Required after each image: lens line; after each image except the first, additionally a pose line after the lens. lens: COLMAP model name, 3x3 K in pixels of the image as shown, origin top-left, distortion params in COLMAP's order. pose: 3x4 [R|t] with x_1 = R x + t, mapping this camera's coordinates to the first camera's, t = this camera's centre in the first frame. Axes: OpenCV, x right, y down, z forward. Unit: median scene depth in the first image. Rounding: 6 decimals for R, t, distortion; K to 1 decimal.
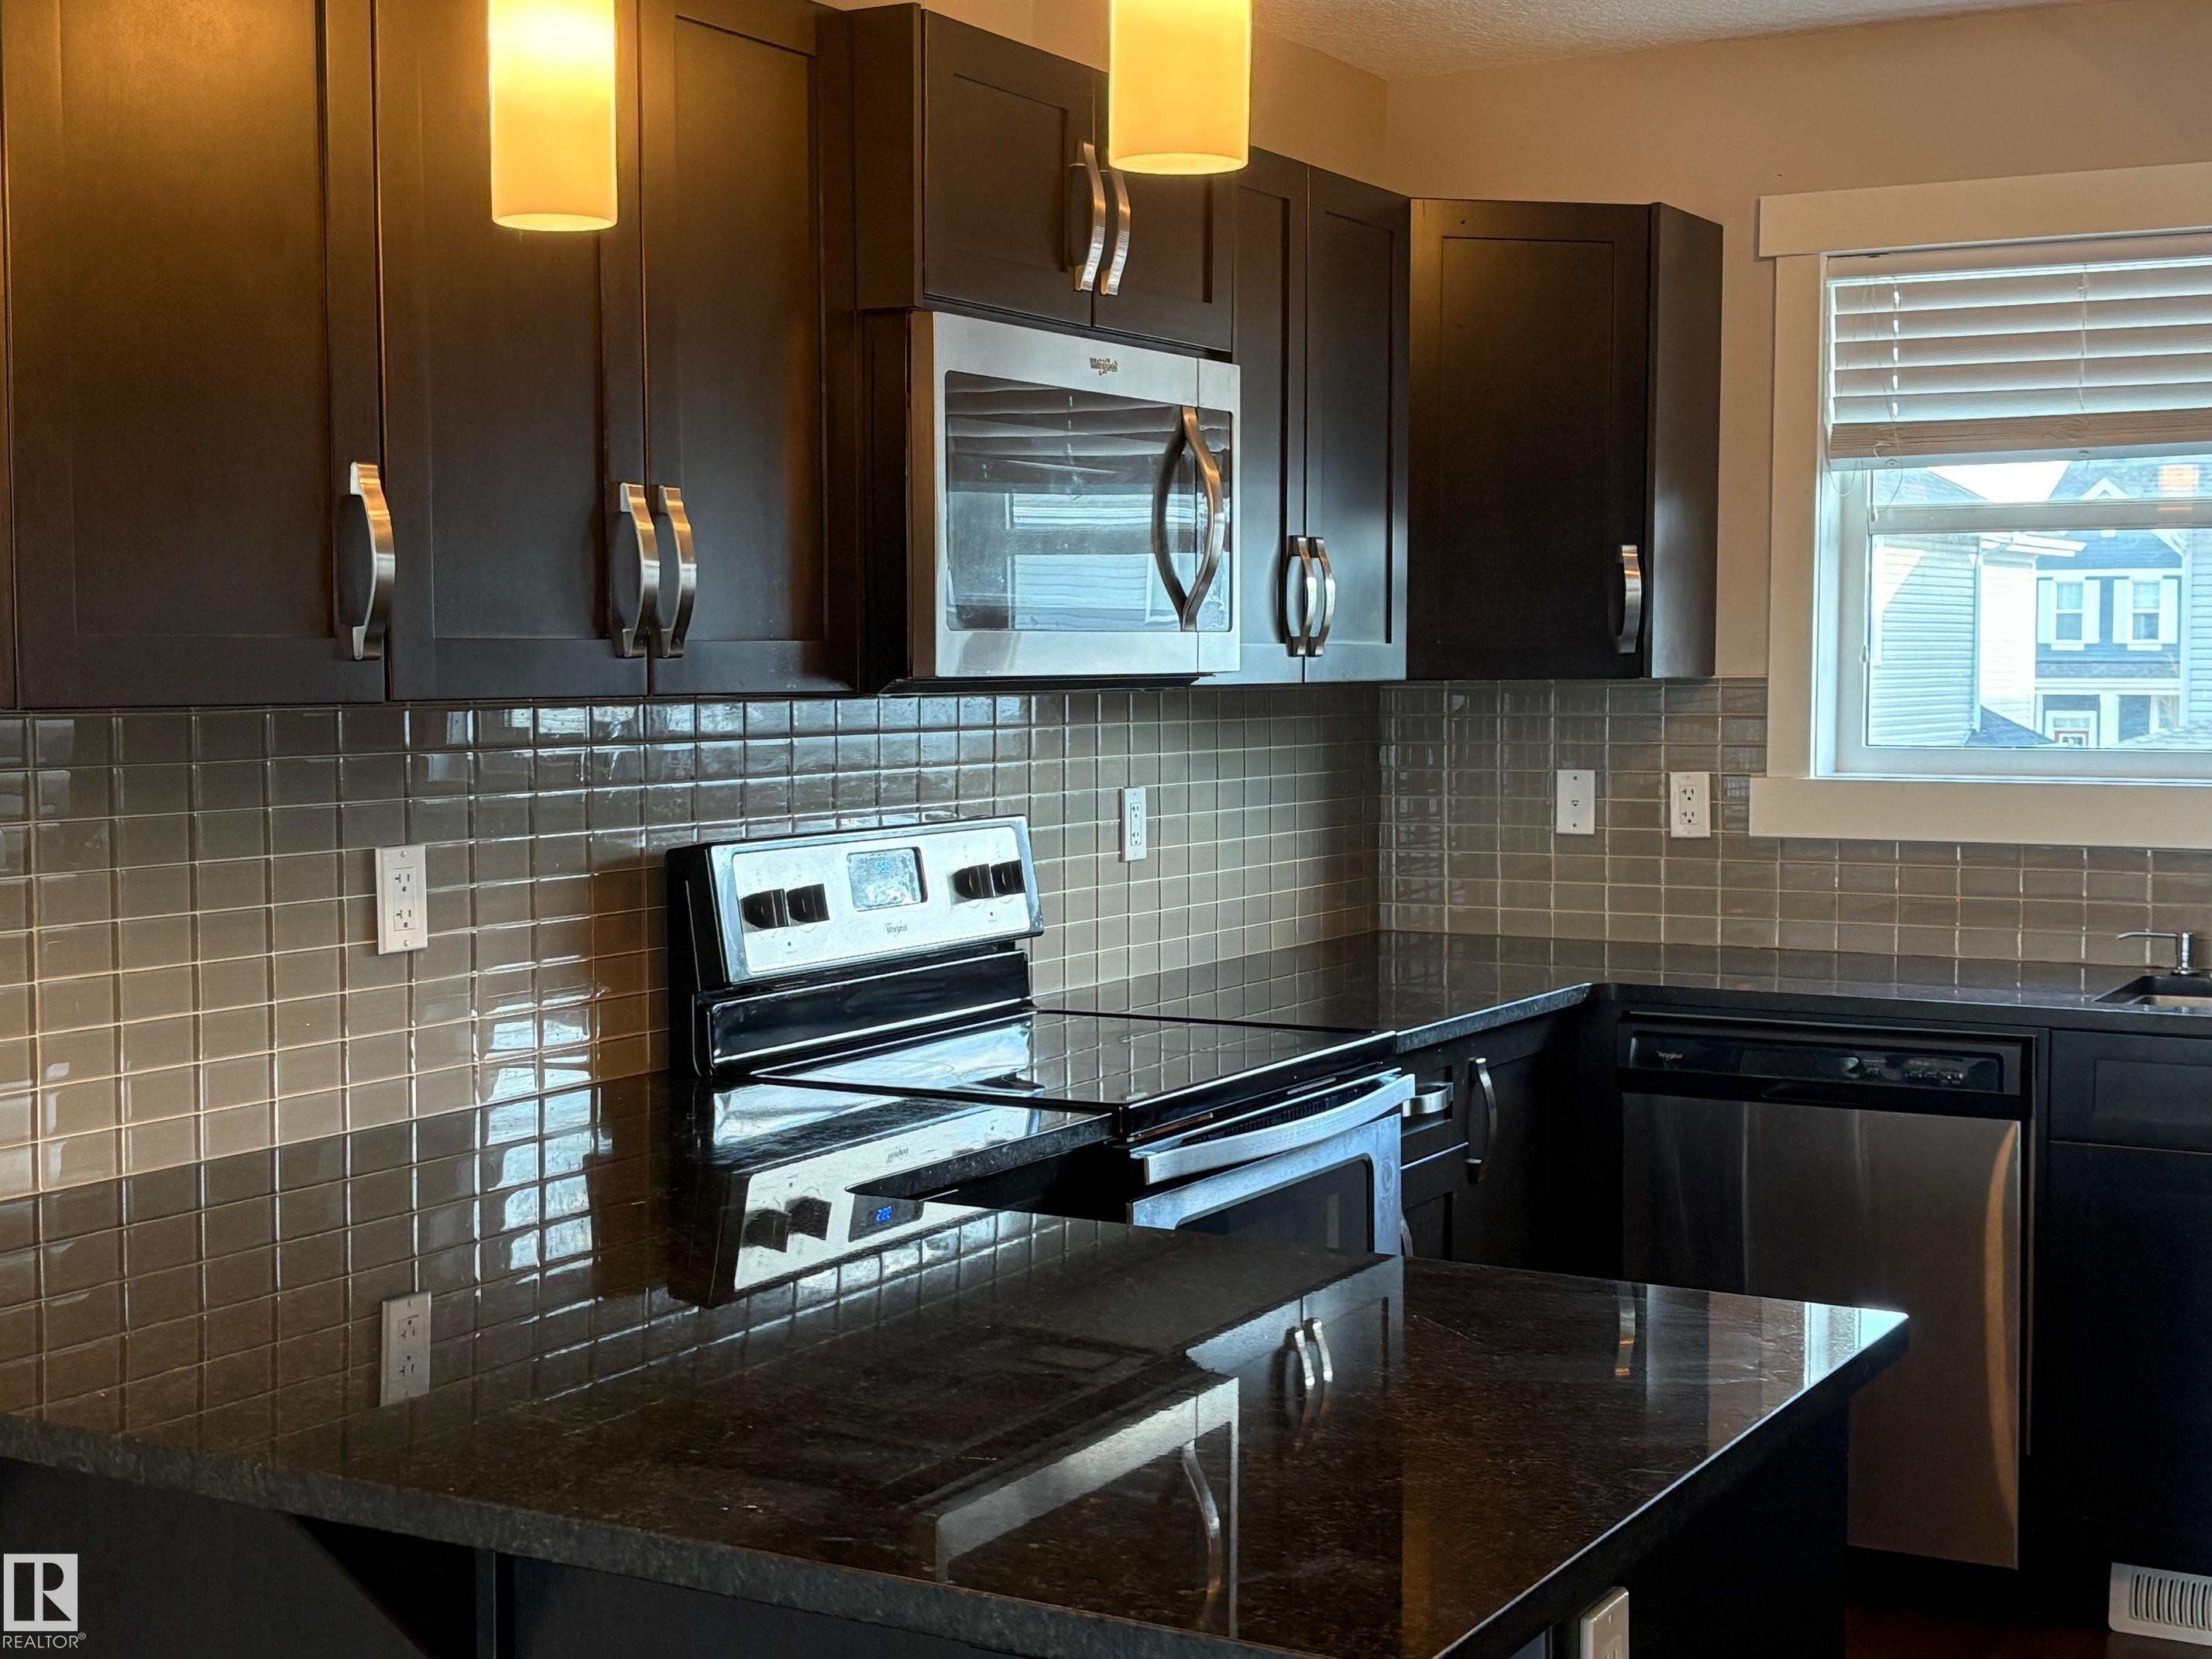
lens RADIAL K [[3249.4, 0, 1050.1], [0, 3249.4, 858.0], [0, 0, 1]] dist [0.129406, 0.000000]
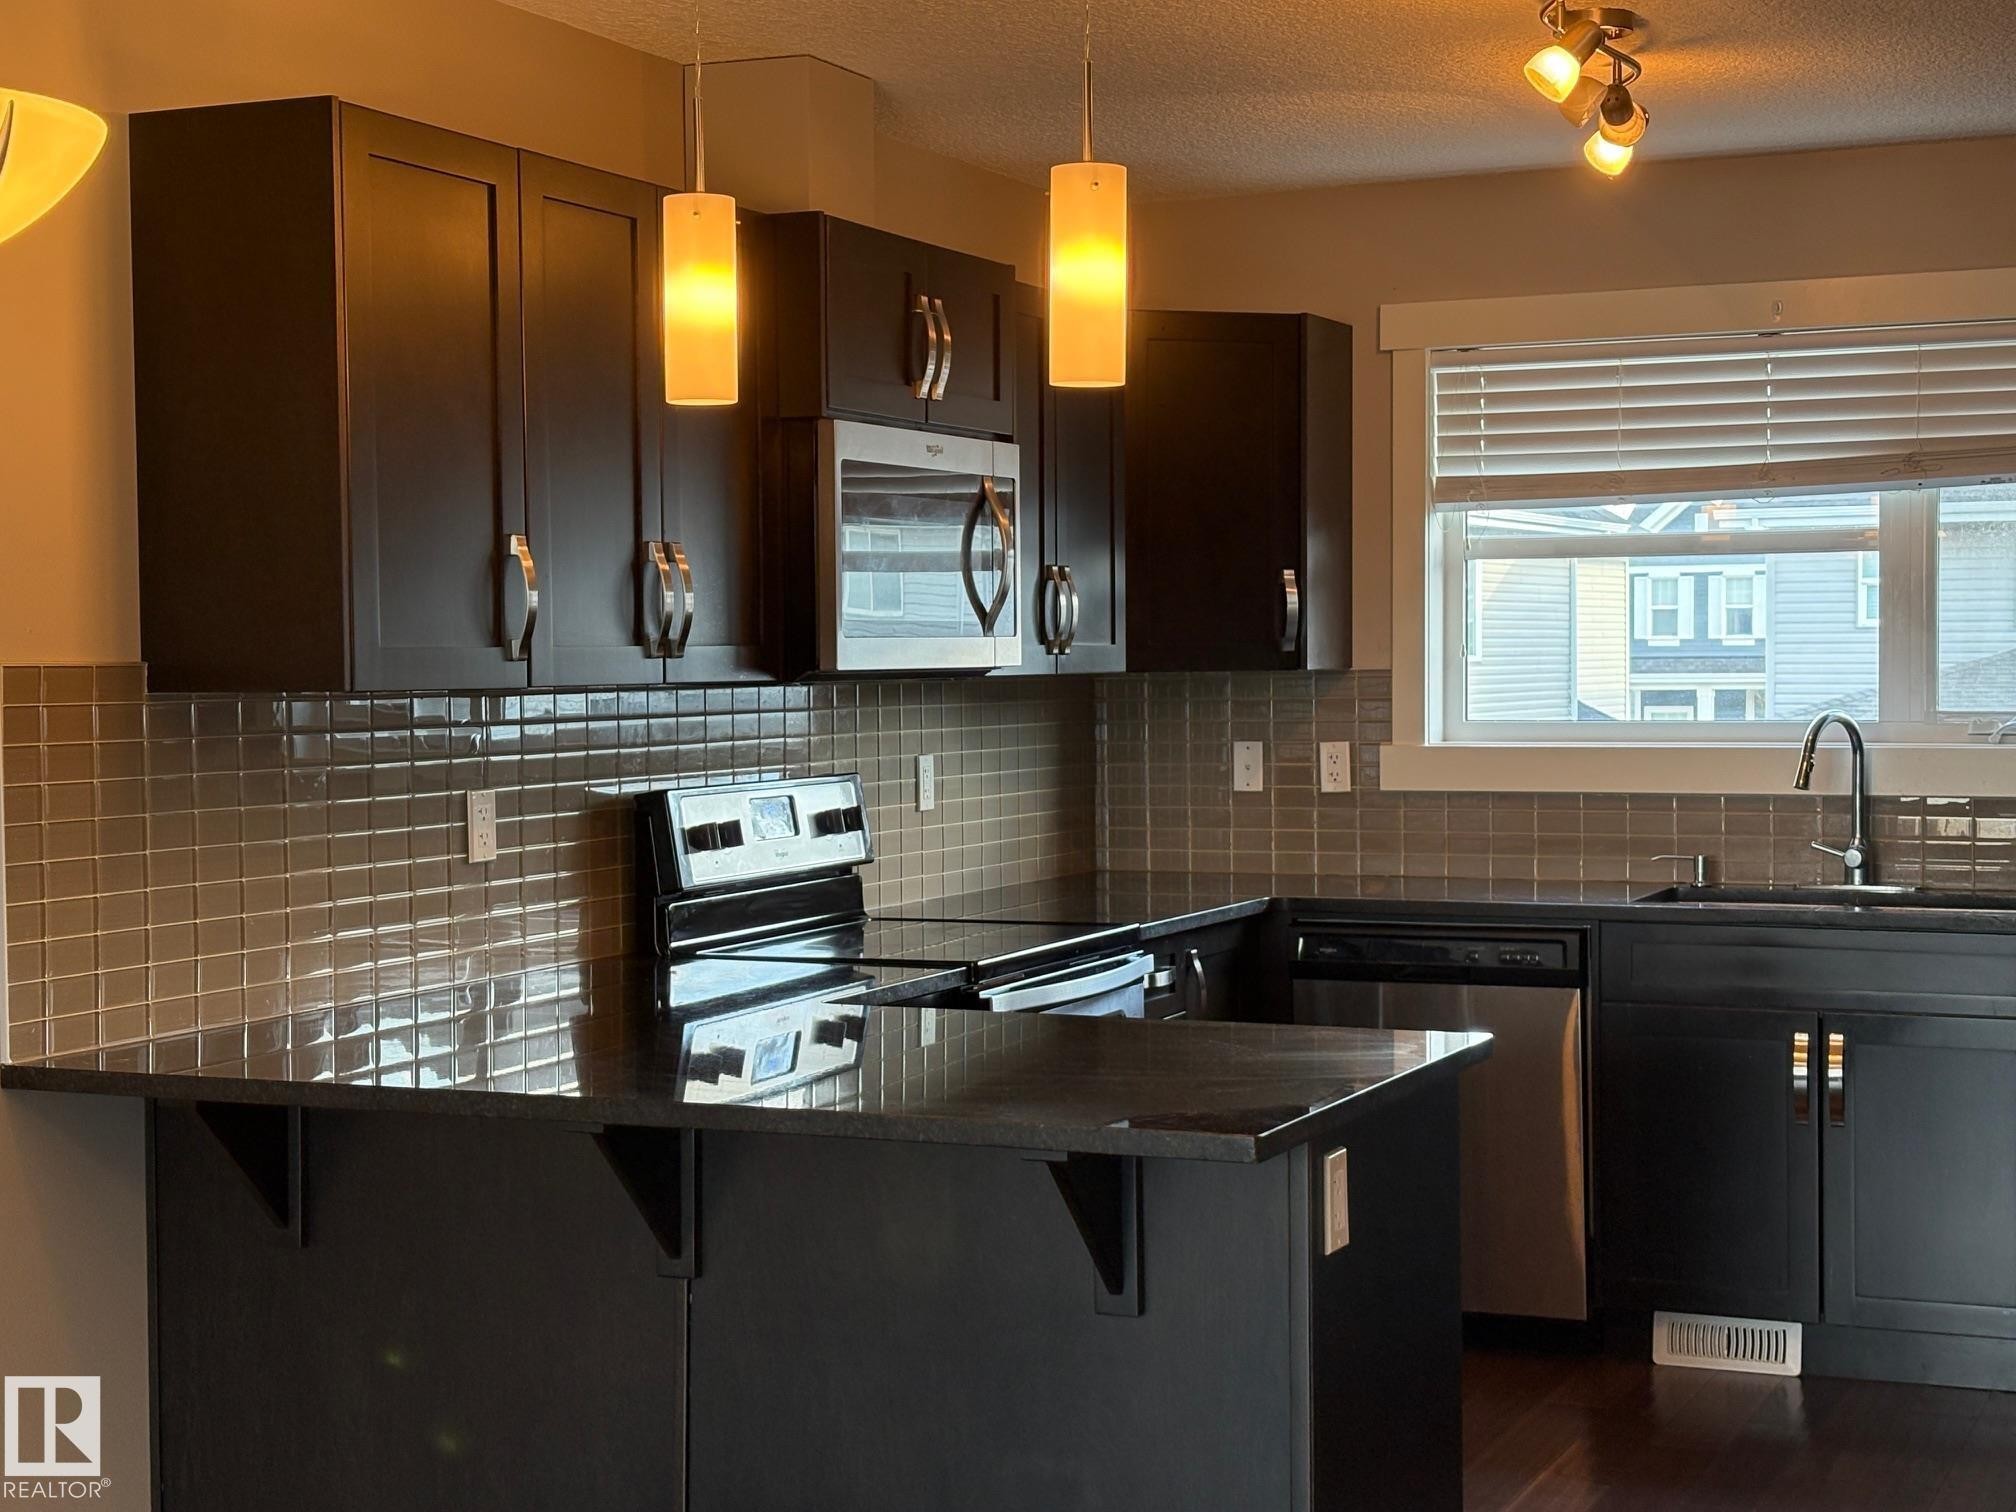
lens RADIAL K [[3624.8, 0, 1004.5], [0, 3624.8, 761.9], [0, 0, 1]] dist [0.337665, 0.000000]
pose [[0.993206, -0.010591, 0.115888, -0.120271], [0.014412, 0.999378, -0.032189, 0.030829], [-0.115475, 0.033641, 0.992741, -0.493823]]
